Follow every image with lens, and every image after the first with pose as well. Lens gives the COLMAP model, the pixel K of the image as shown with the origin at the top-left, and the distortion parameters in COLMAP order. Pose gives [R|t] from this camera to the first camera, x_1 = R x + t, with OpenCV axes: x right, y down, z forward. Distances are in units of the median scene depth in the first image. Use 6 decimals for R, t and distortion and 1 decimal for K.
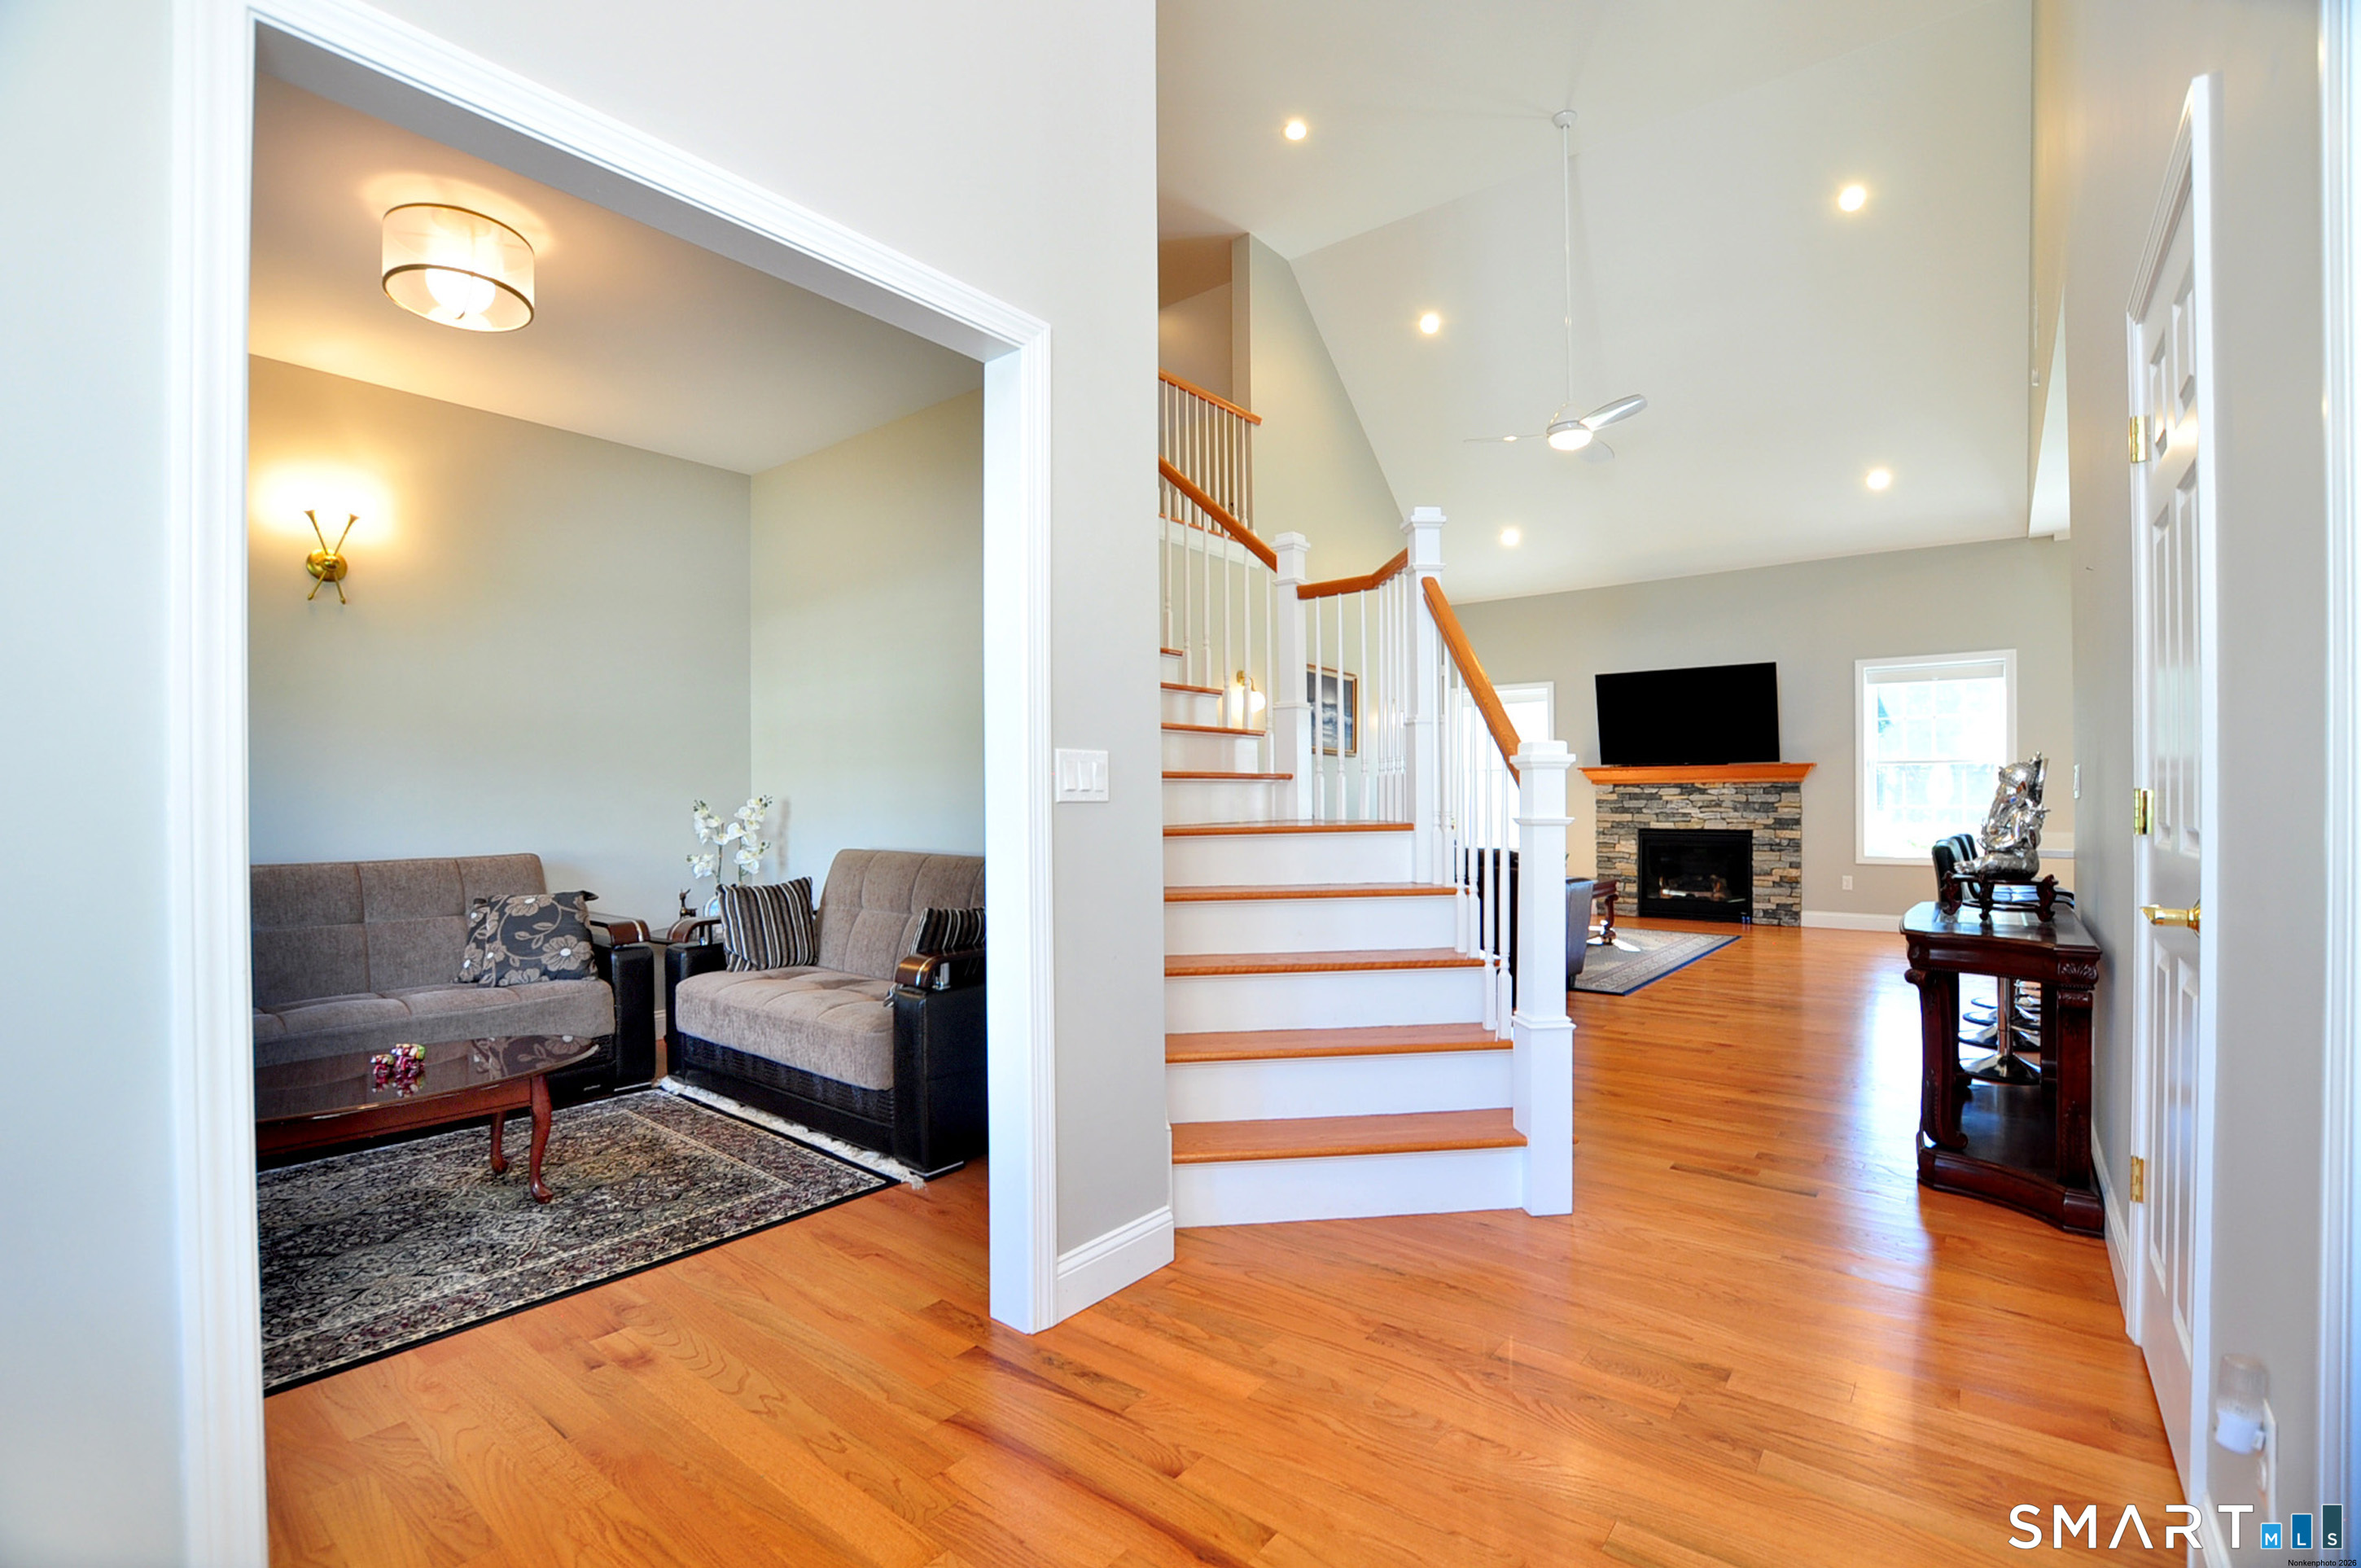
lens RADIAL K [[1060.1, 0, 1188.2], [0, 1060.1, 806.6], [0, 0, 1]] dist [-0.000553, 0.000191]
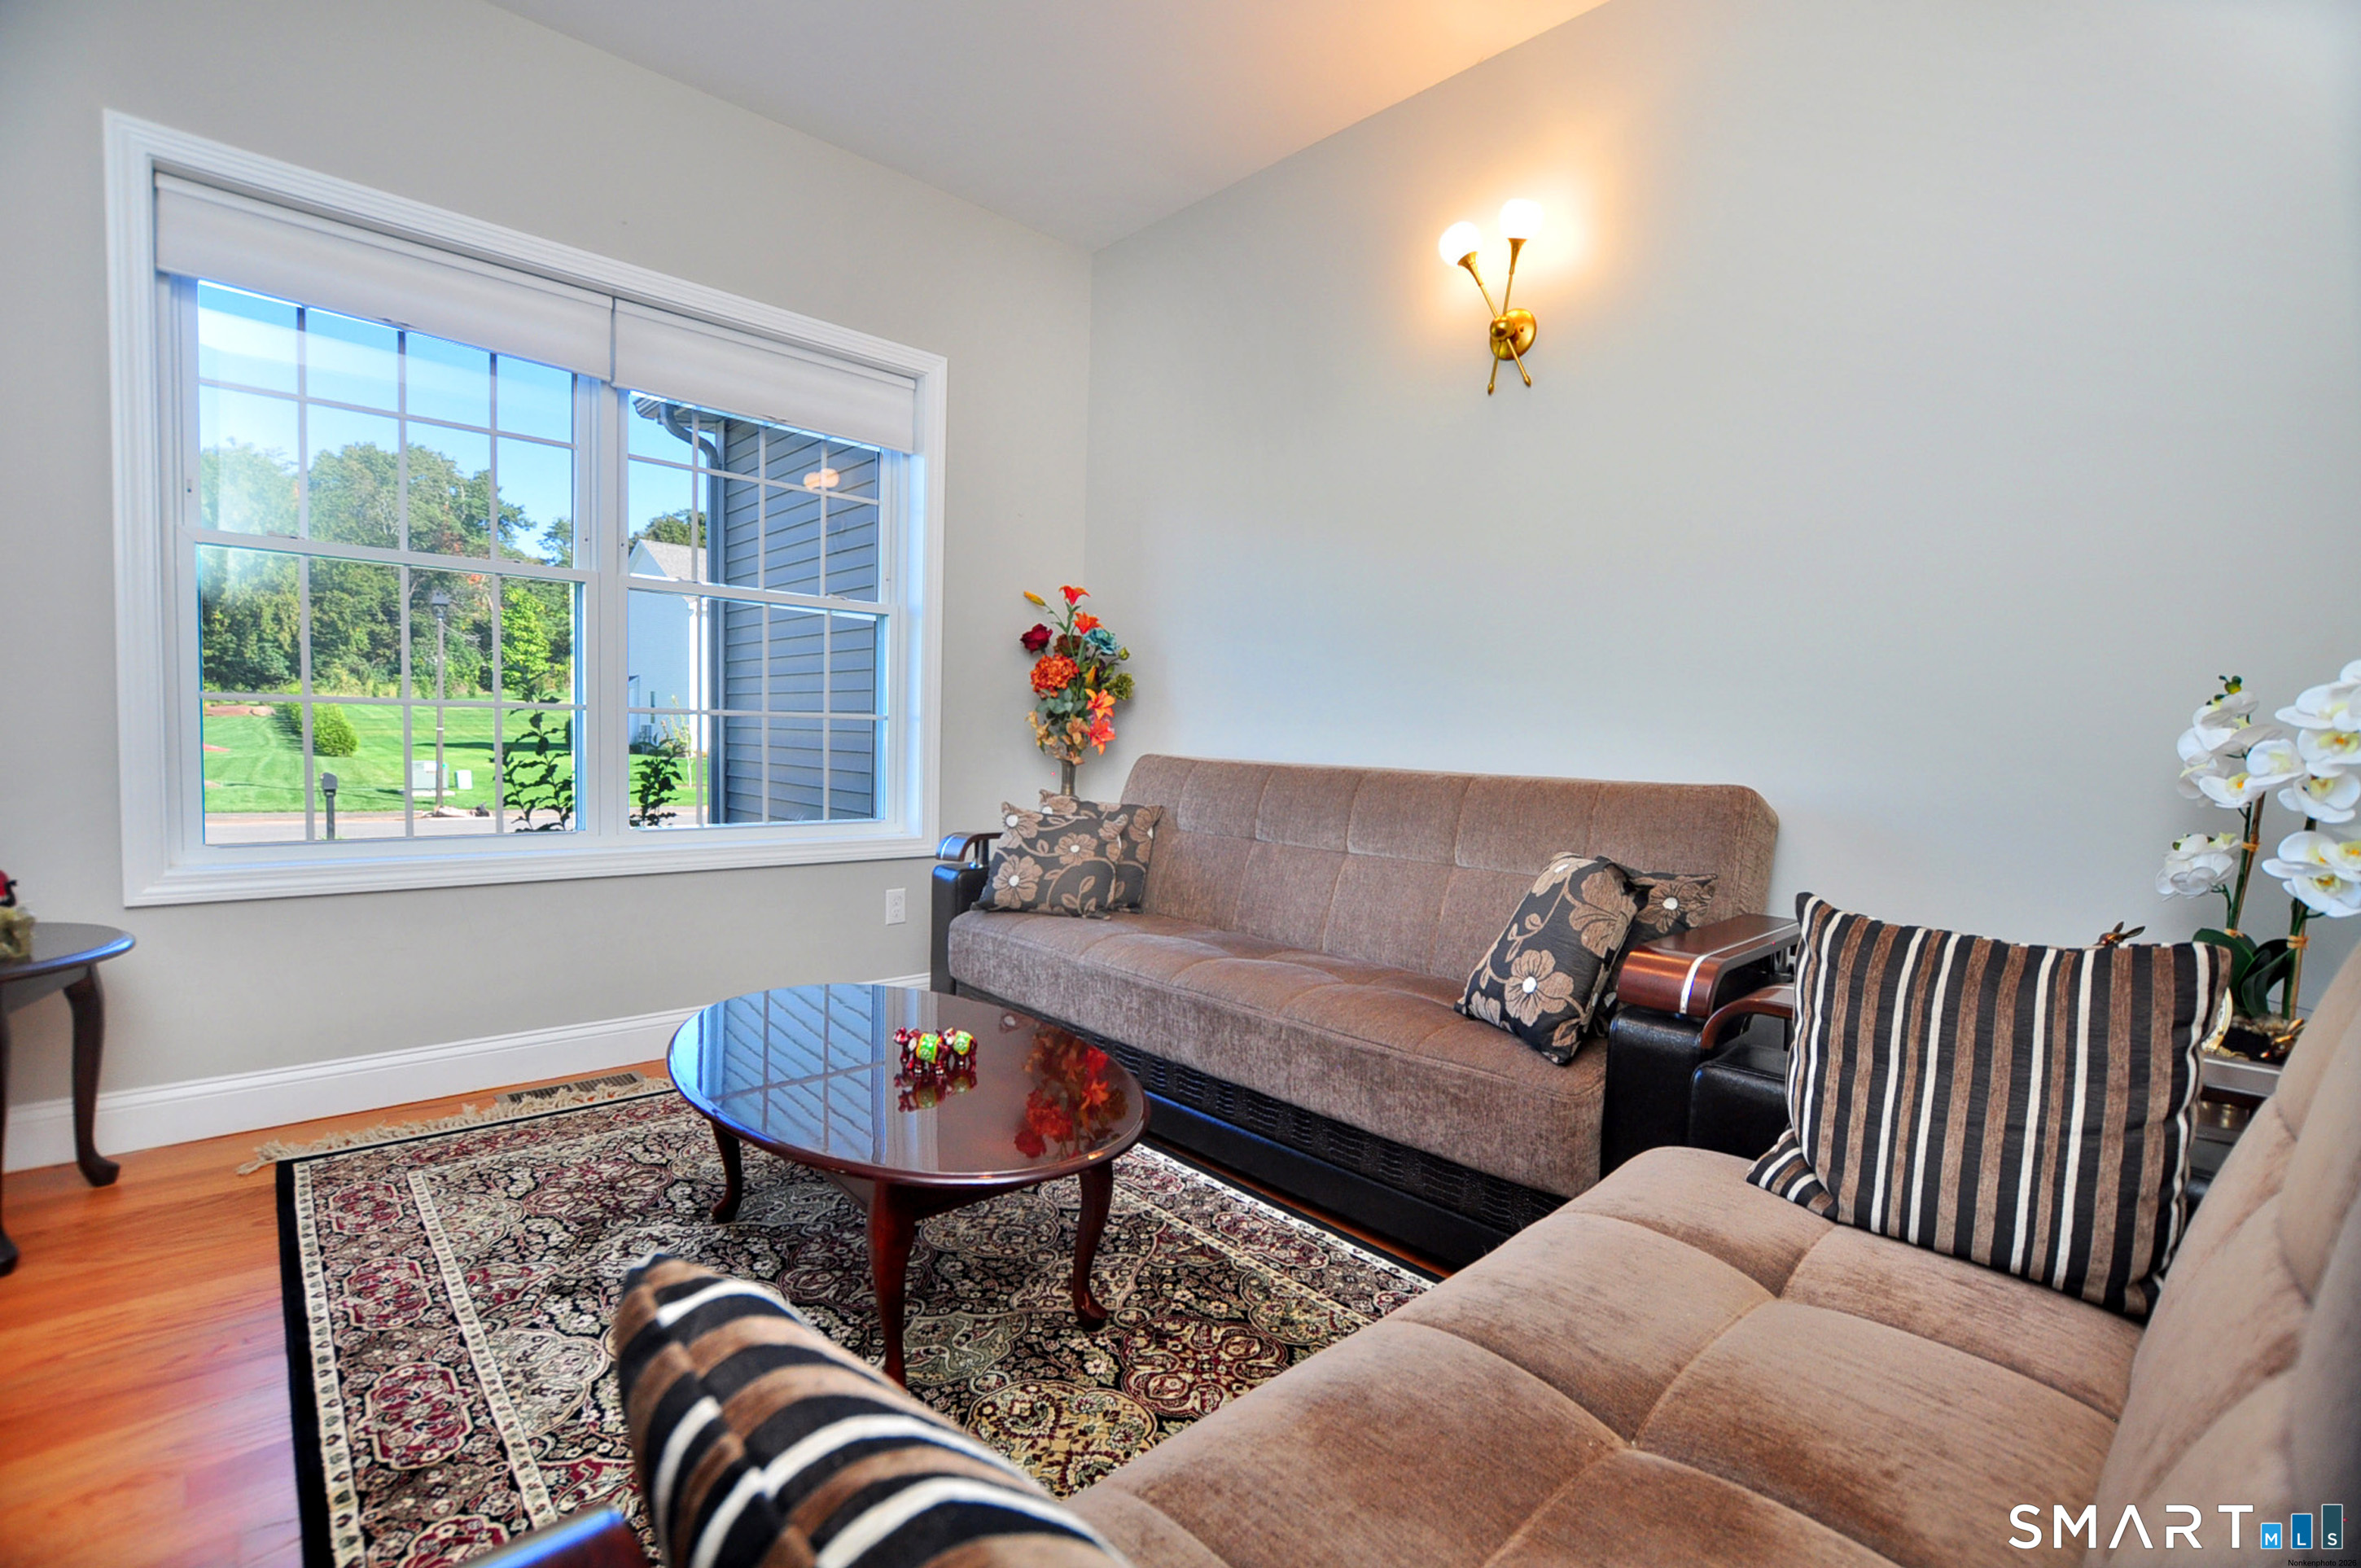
lens RADIAL K [[1036.6, 0, 1188.3], [0, 1036.6, 799.7], [0, 0, 1]] dist [-0.032601, 0.003369]
pose [[-0.140931, 0.058533, -0.988288, -0.143554], [-0.029483, 0.997560, 0.063286, 0.039384], [0.989580, 0.038057, -0.138862, 1.056852]]
